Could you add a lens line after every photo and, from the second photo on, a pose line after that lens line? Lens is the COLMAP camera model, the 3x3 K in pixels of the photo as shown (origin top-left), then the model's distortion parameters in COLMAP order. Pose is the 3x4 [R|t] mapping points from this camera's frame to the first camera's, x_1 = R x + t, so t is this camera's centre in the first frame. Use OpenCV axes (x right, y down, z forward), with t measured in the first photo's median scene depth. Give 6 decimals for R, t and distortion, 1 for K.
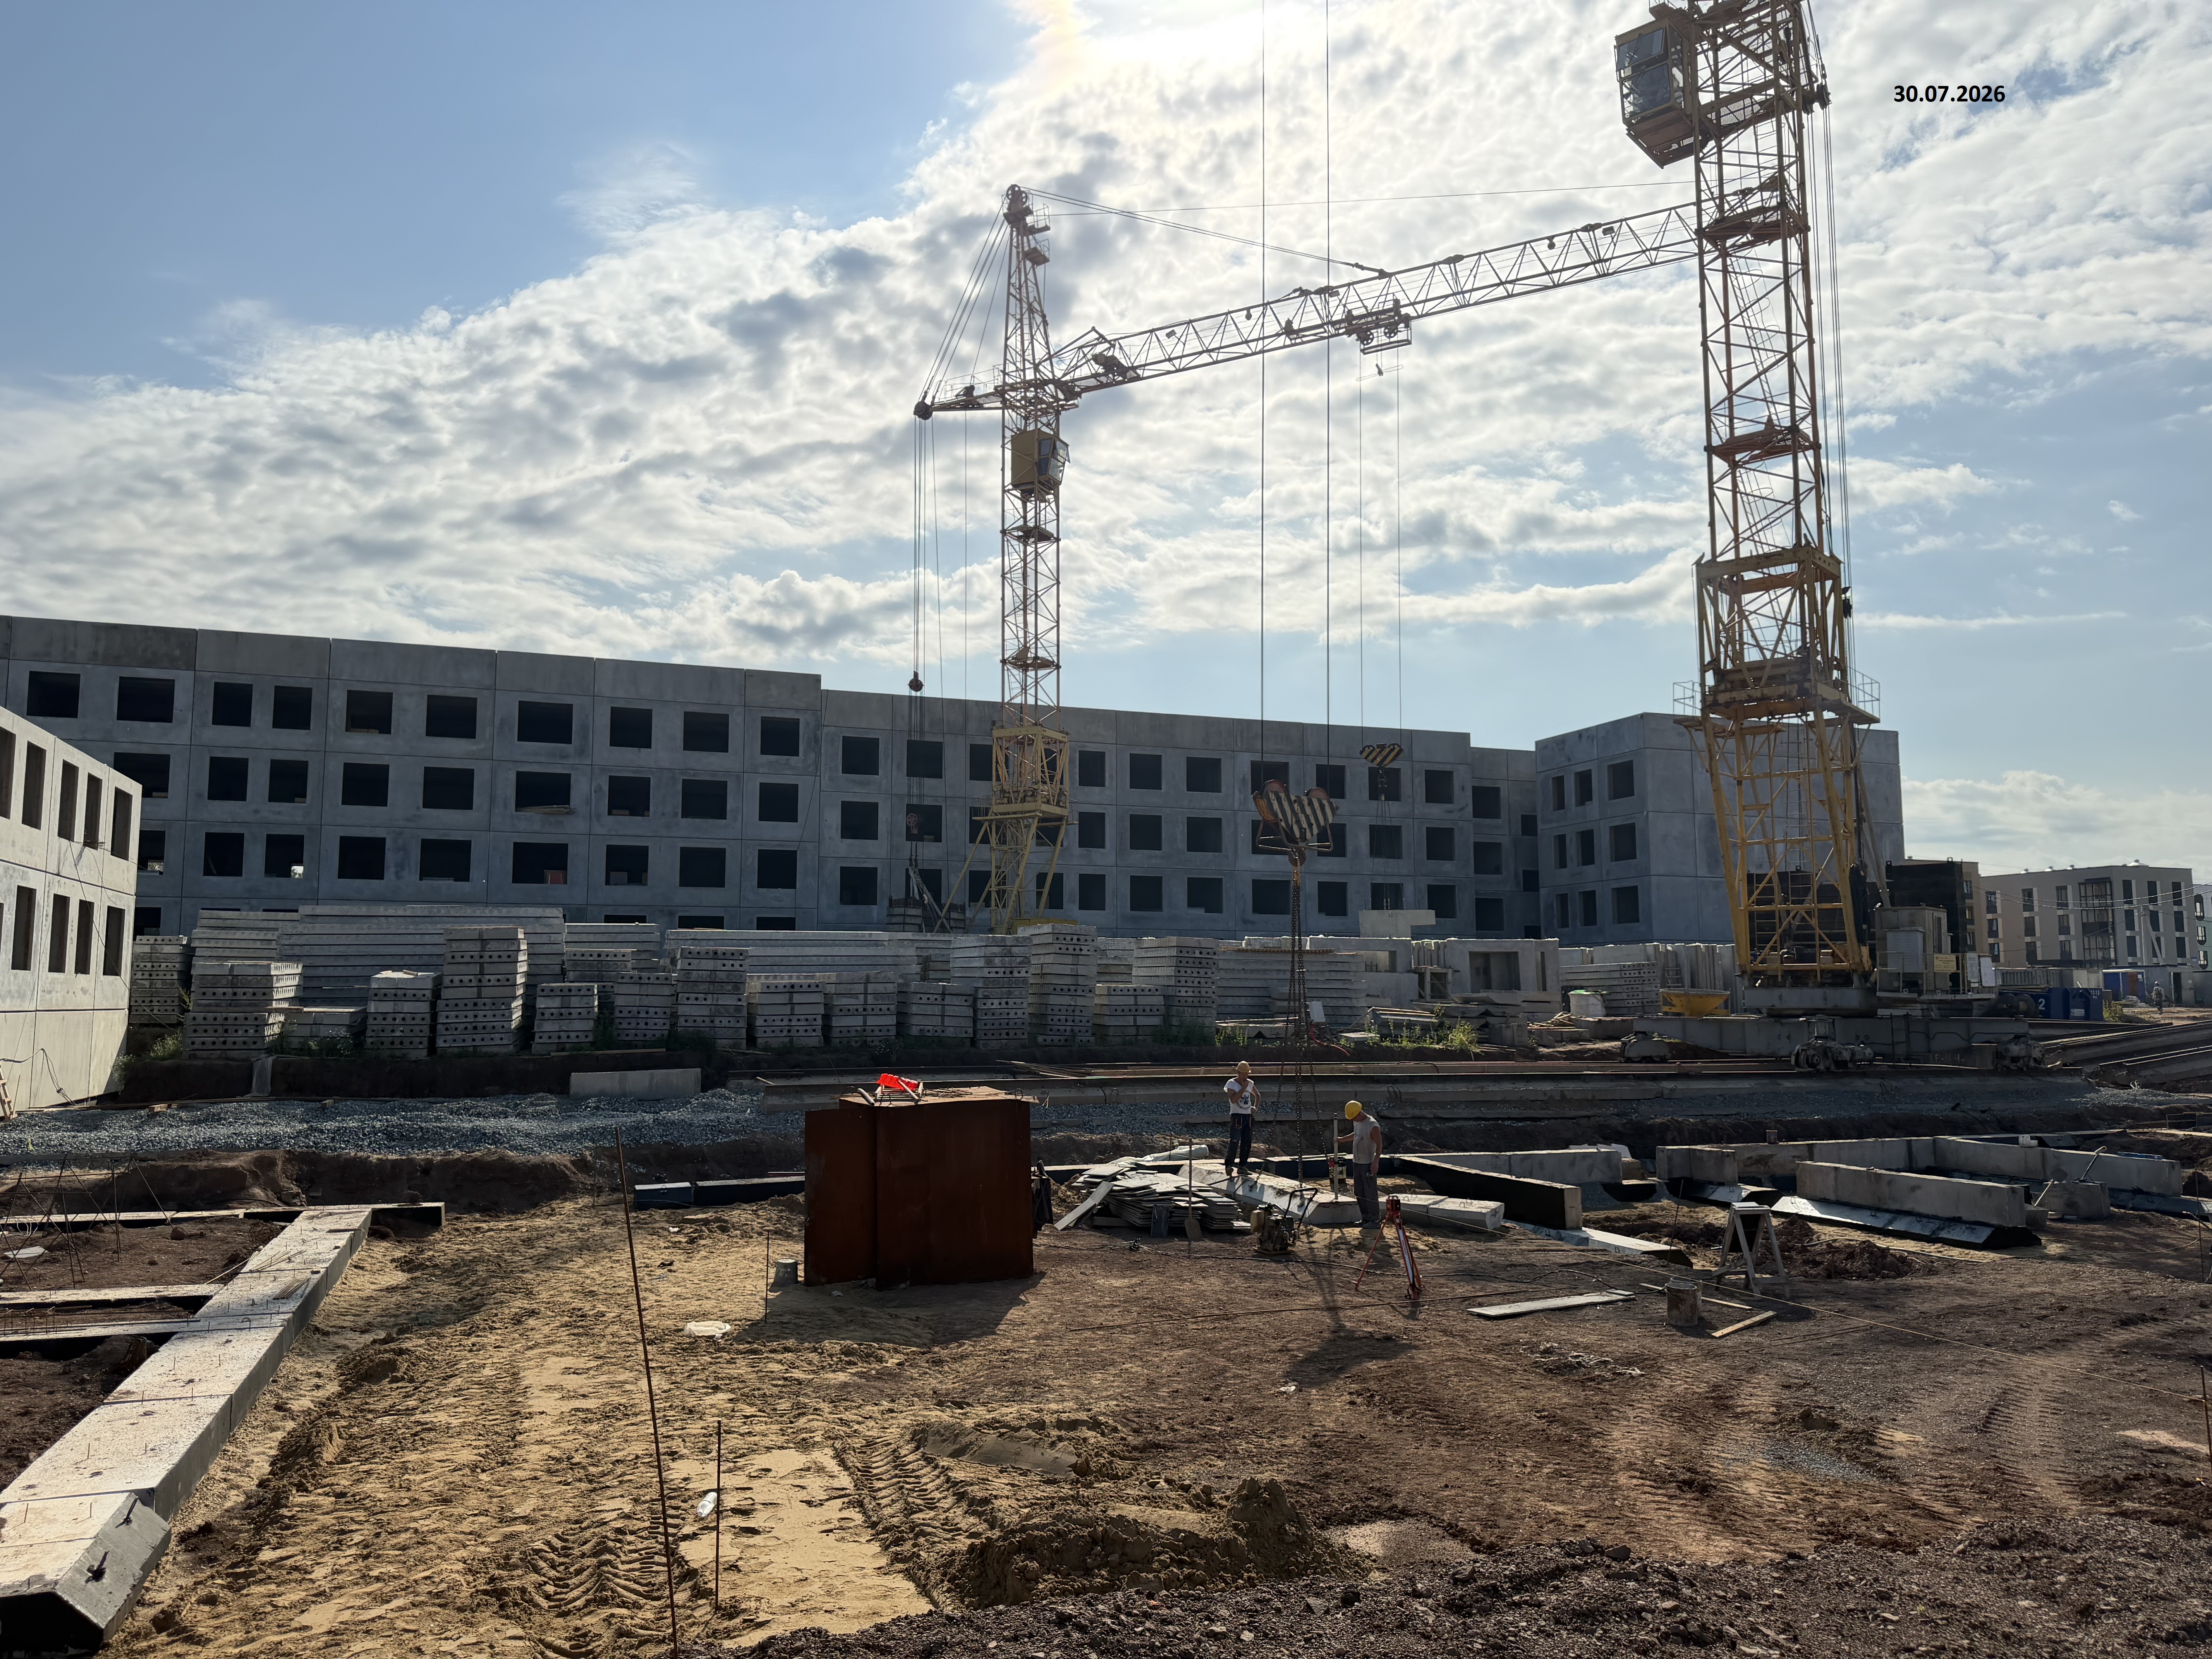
lens RADIAL K [[1581.0, 0, 1106.0], [0, 1581.0, 829.5], [0, 0, 1]] dist [0.009577, 0.002805]
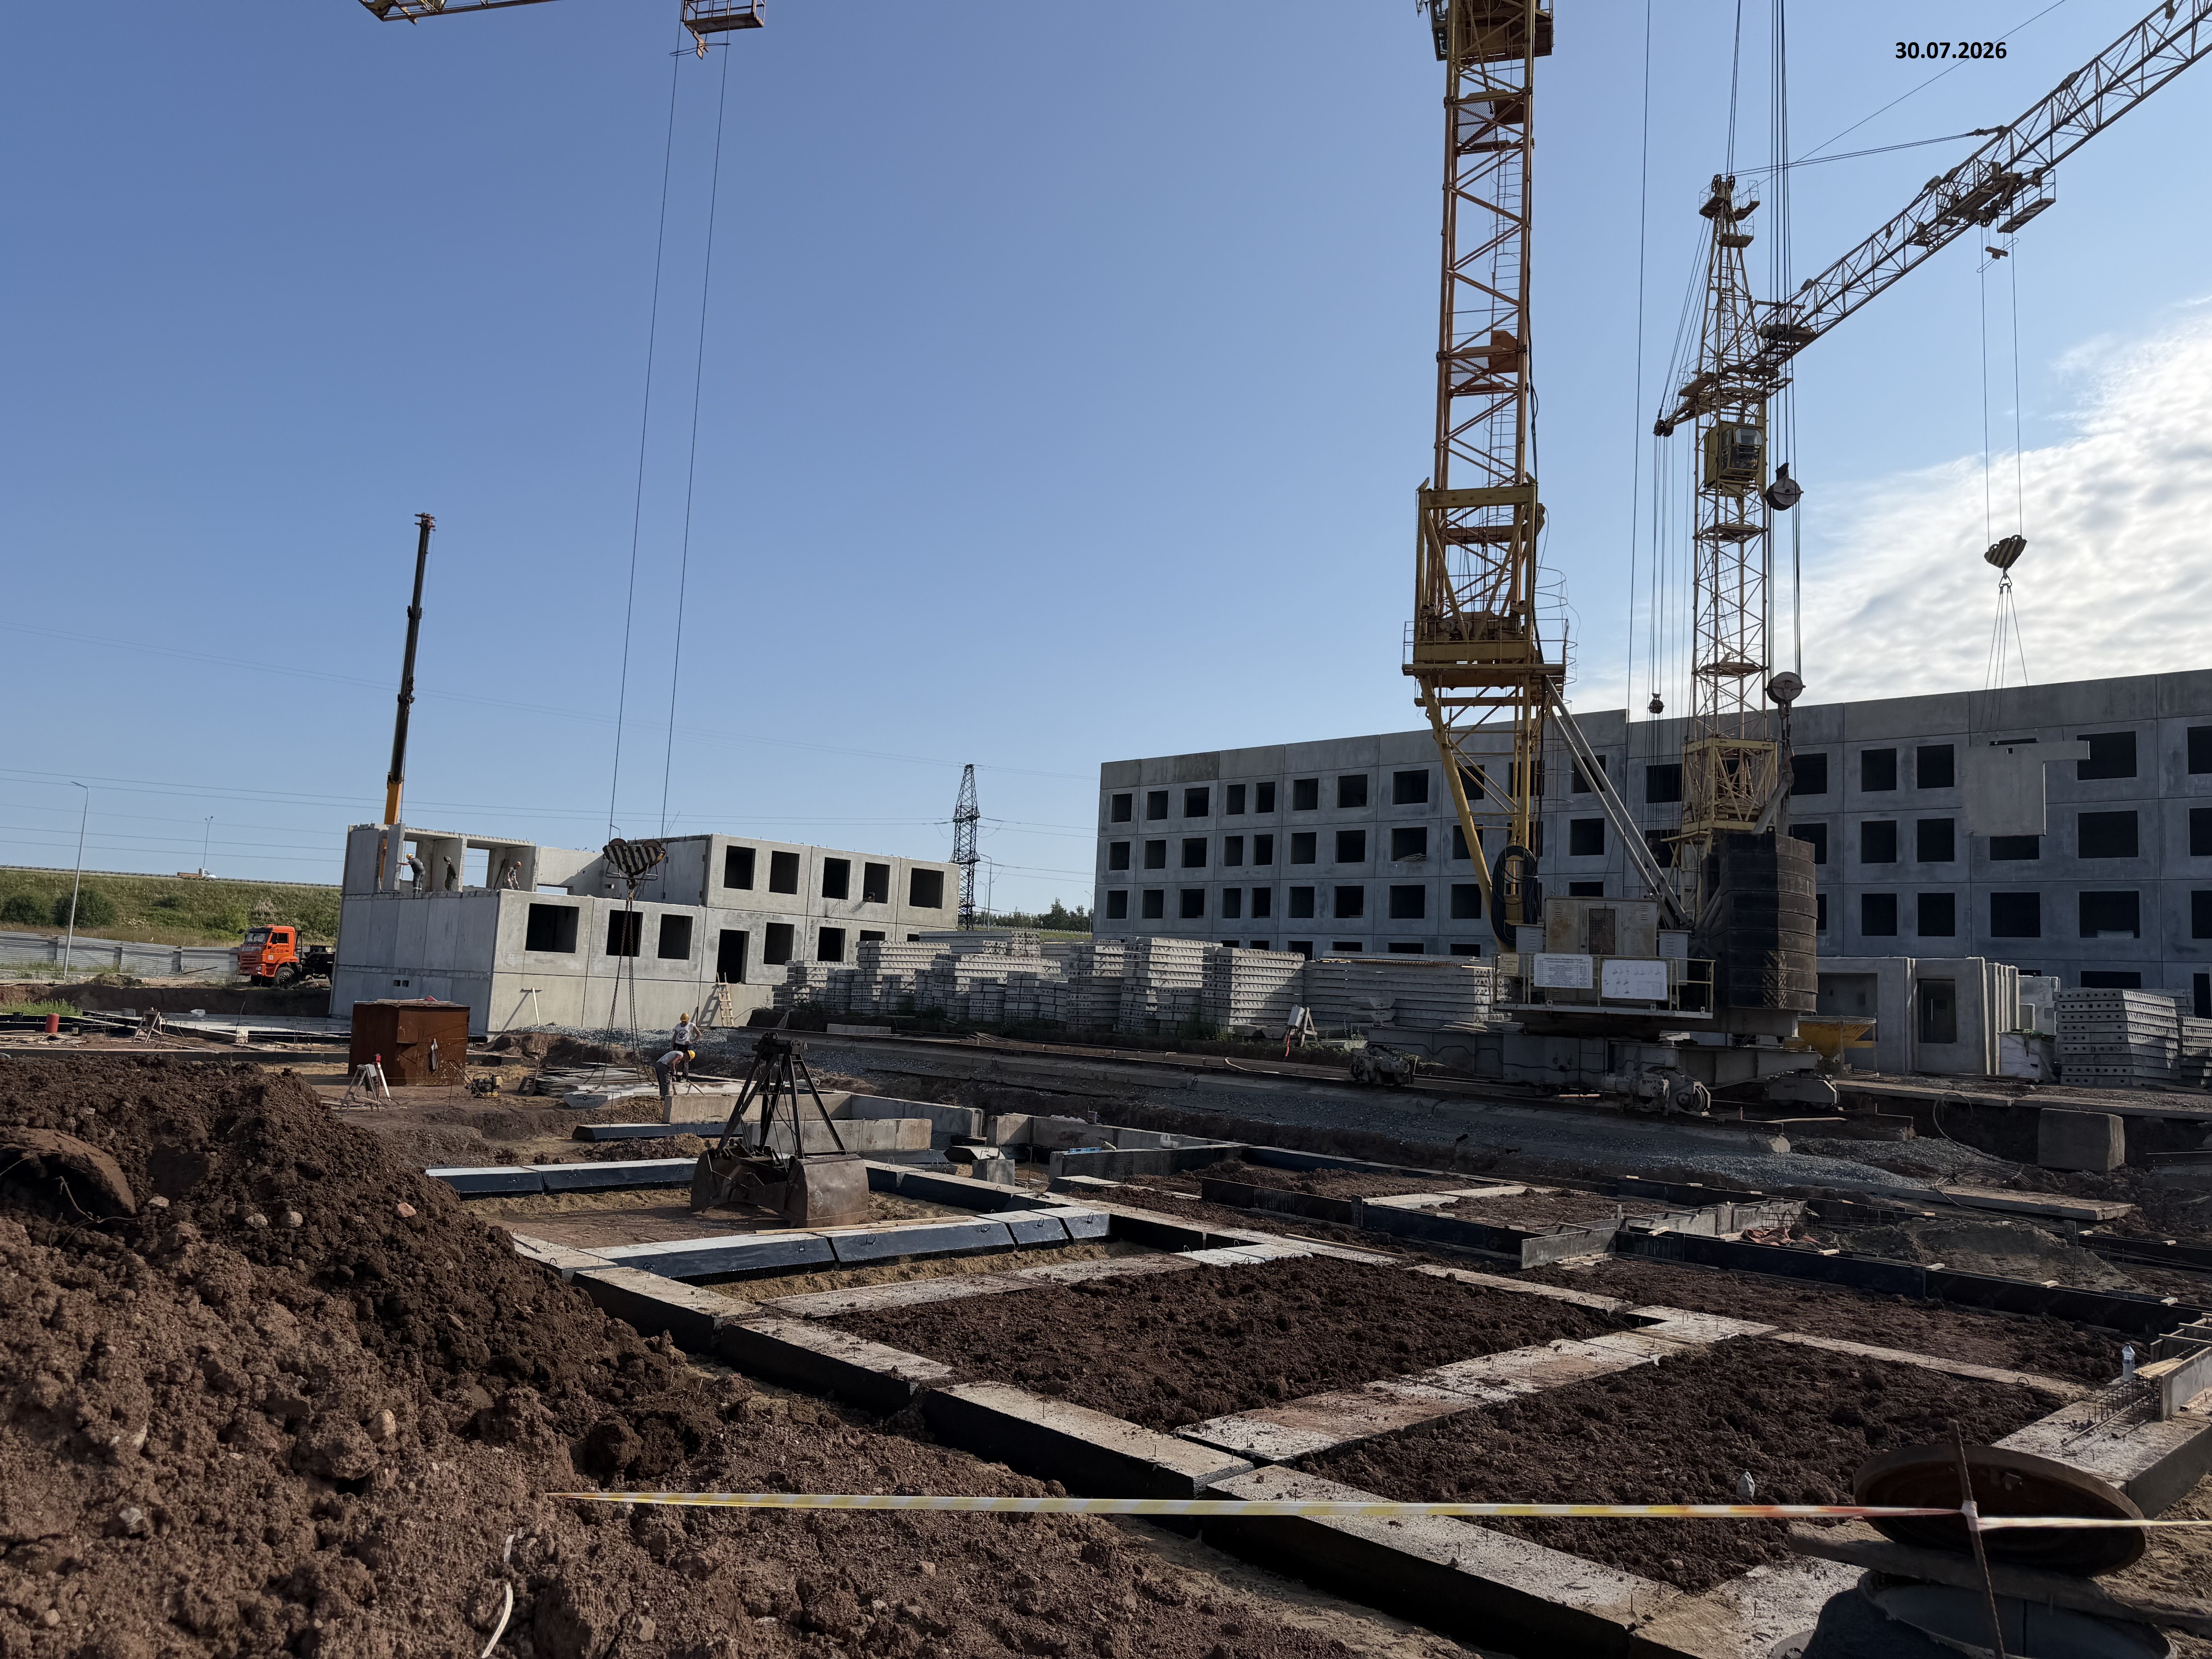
lens RADIAL K [[1538.8, 0, 1106.0], [0, 1538.8, 829.5], [0, 0, 1]] dist [0.169682, -0.330345]
pose [[0.428106, -0.077338, -0.900413, 0.616357], [0.046418, 0.996898, -0.063555, 0.030404], [0.902536, -0.014587, 0.430368, 0.267563]]
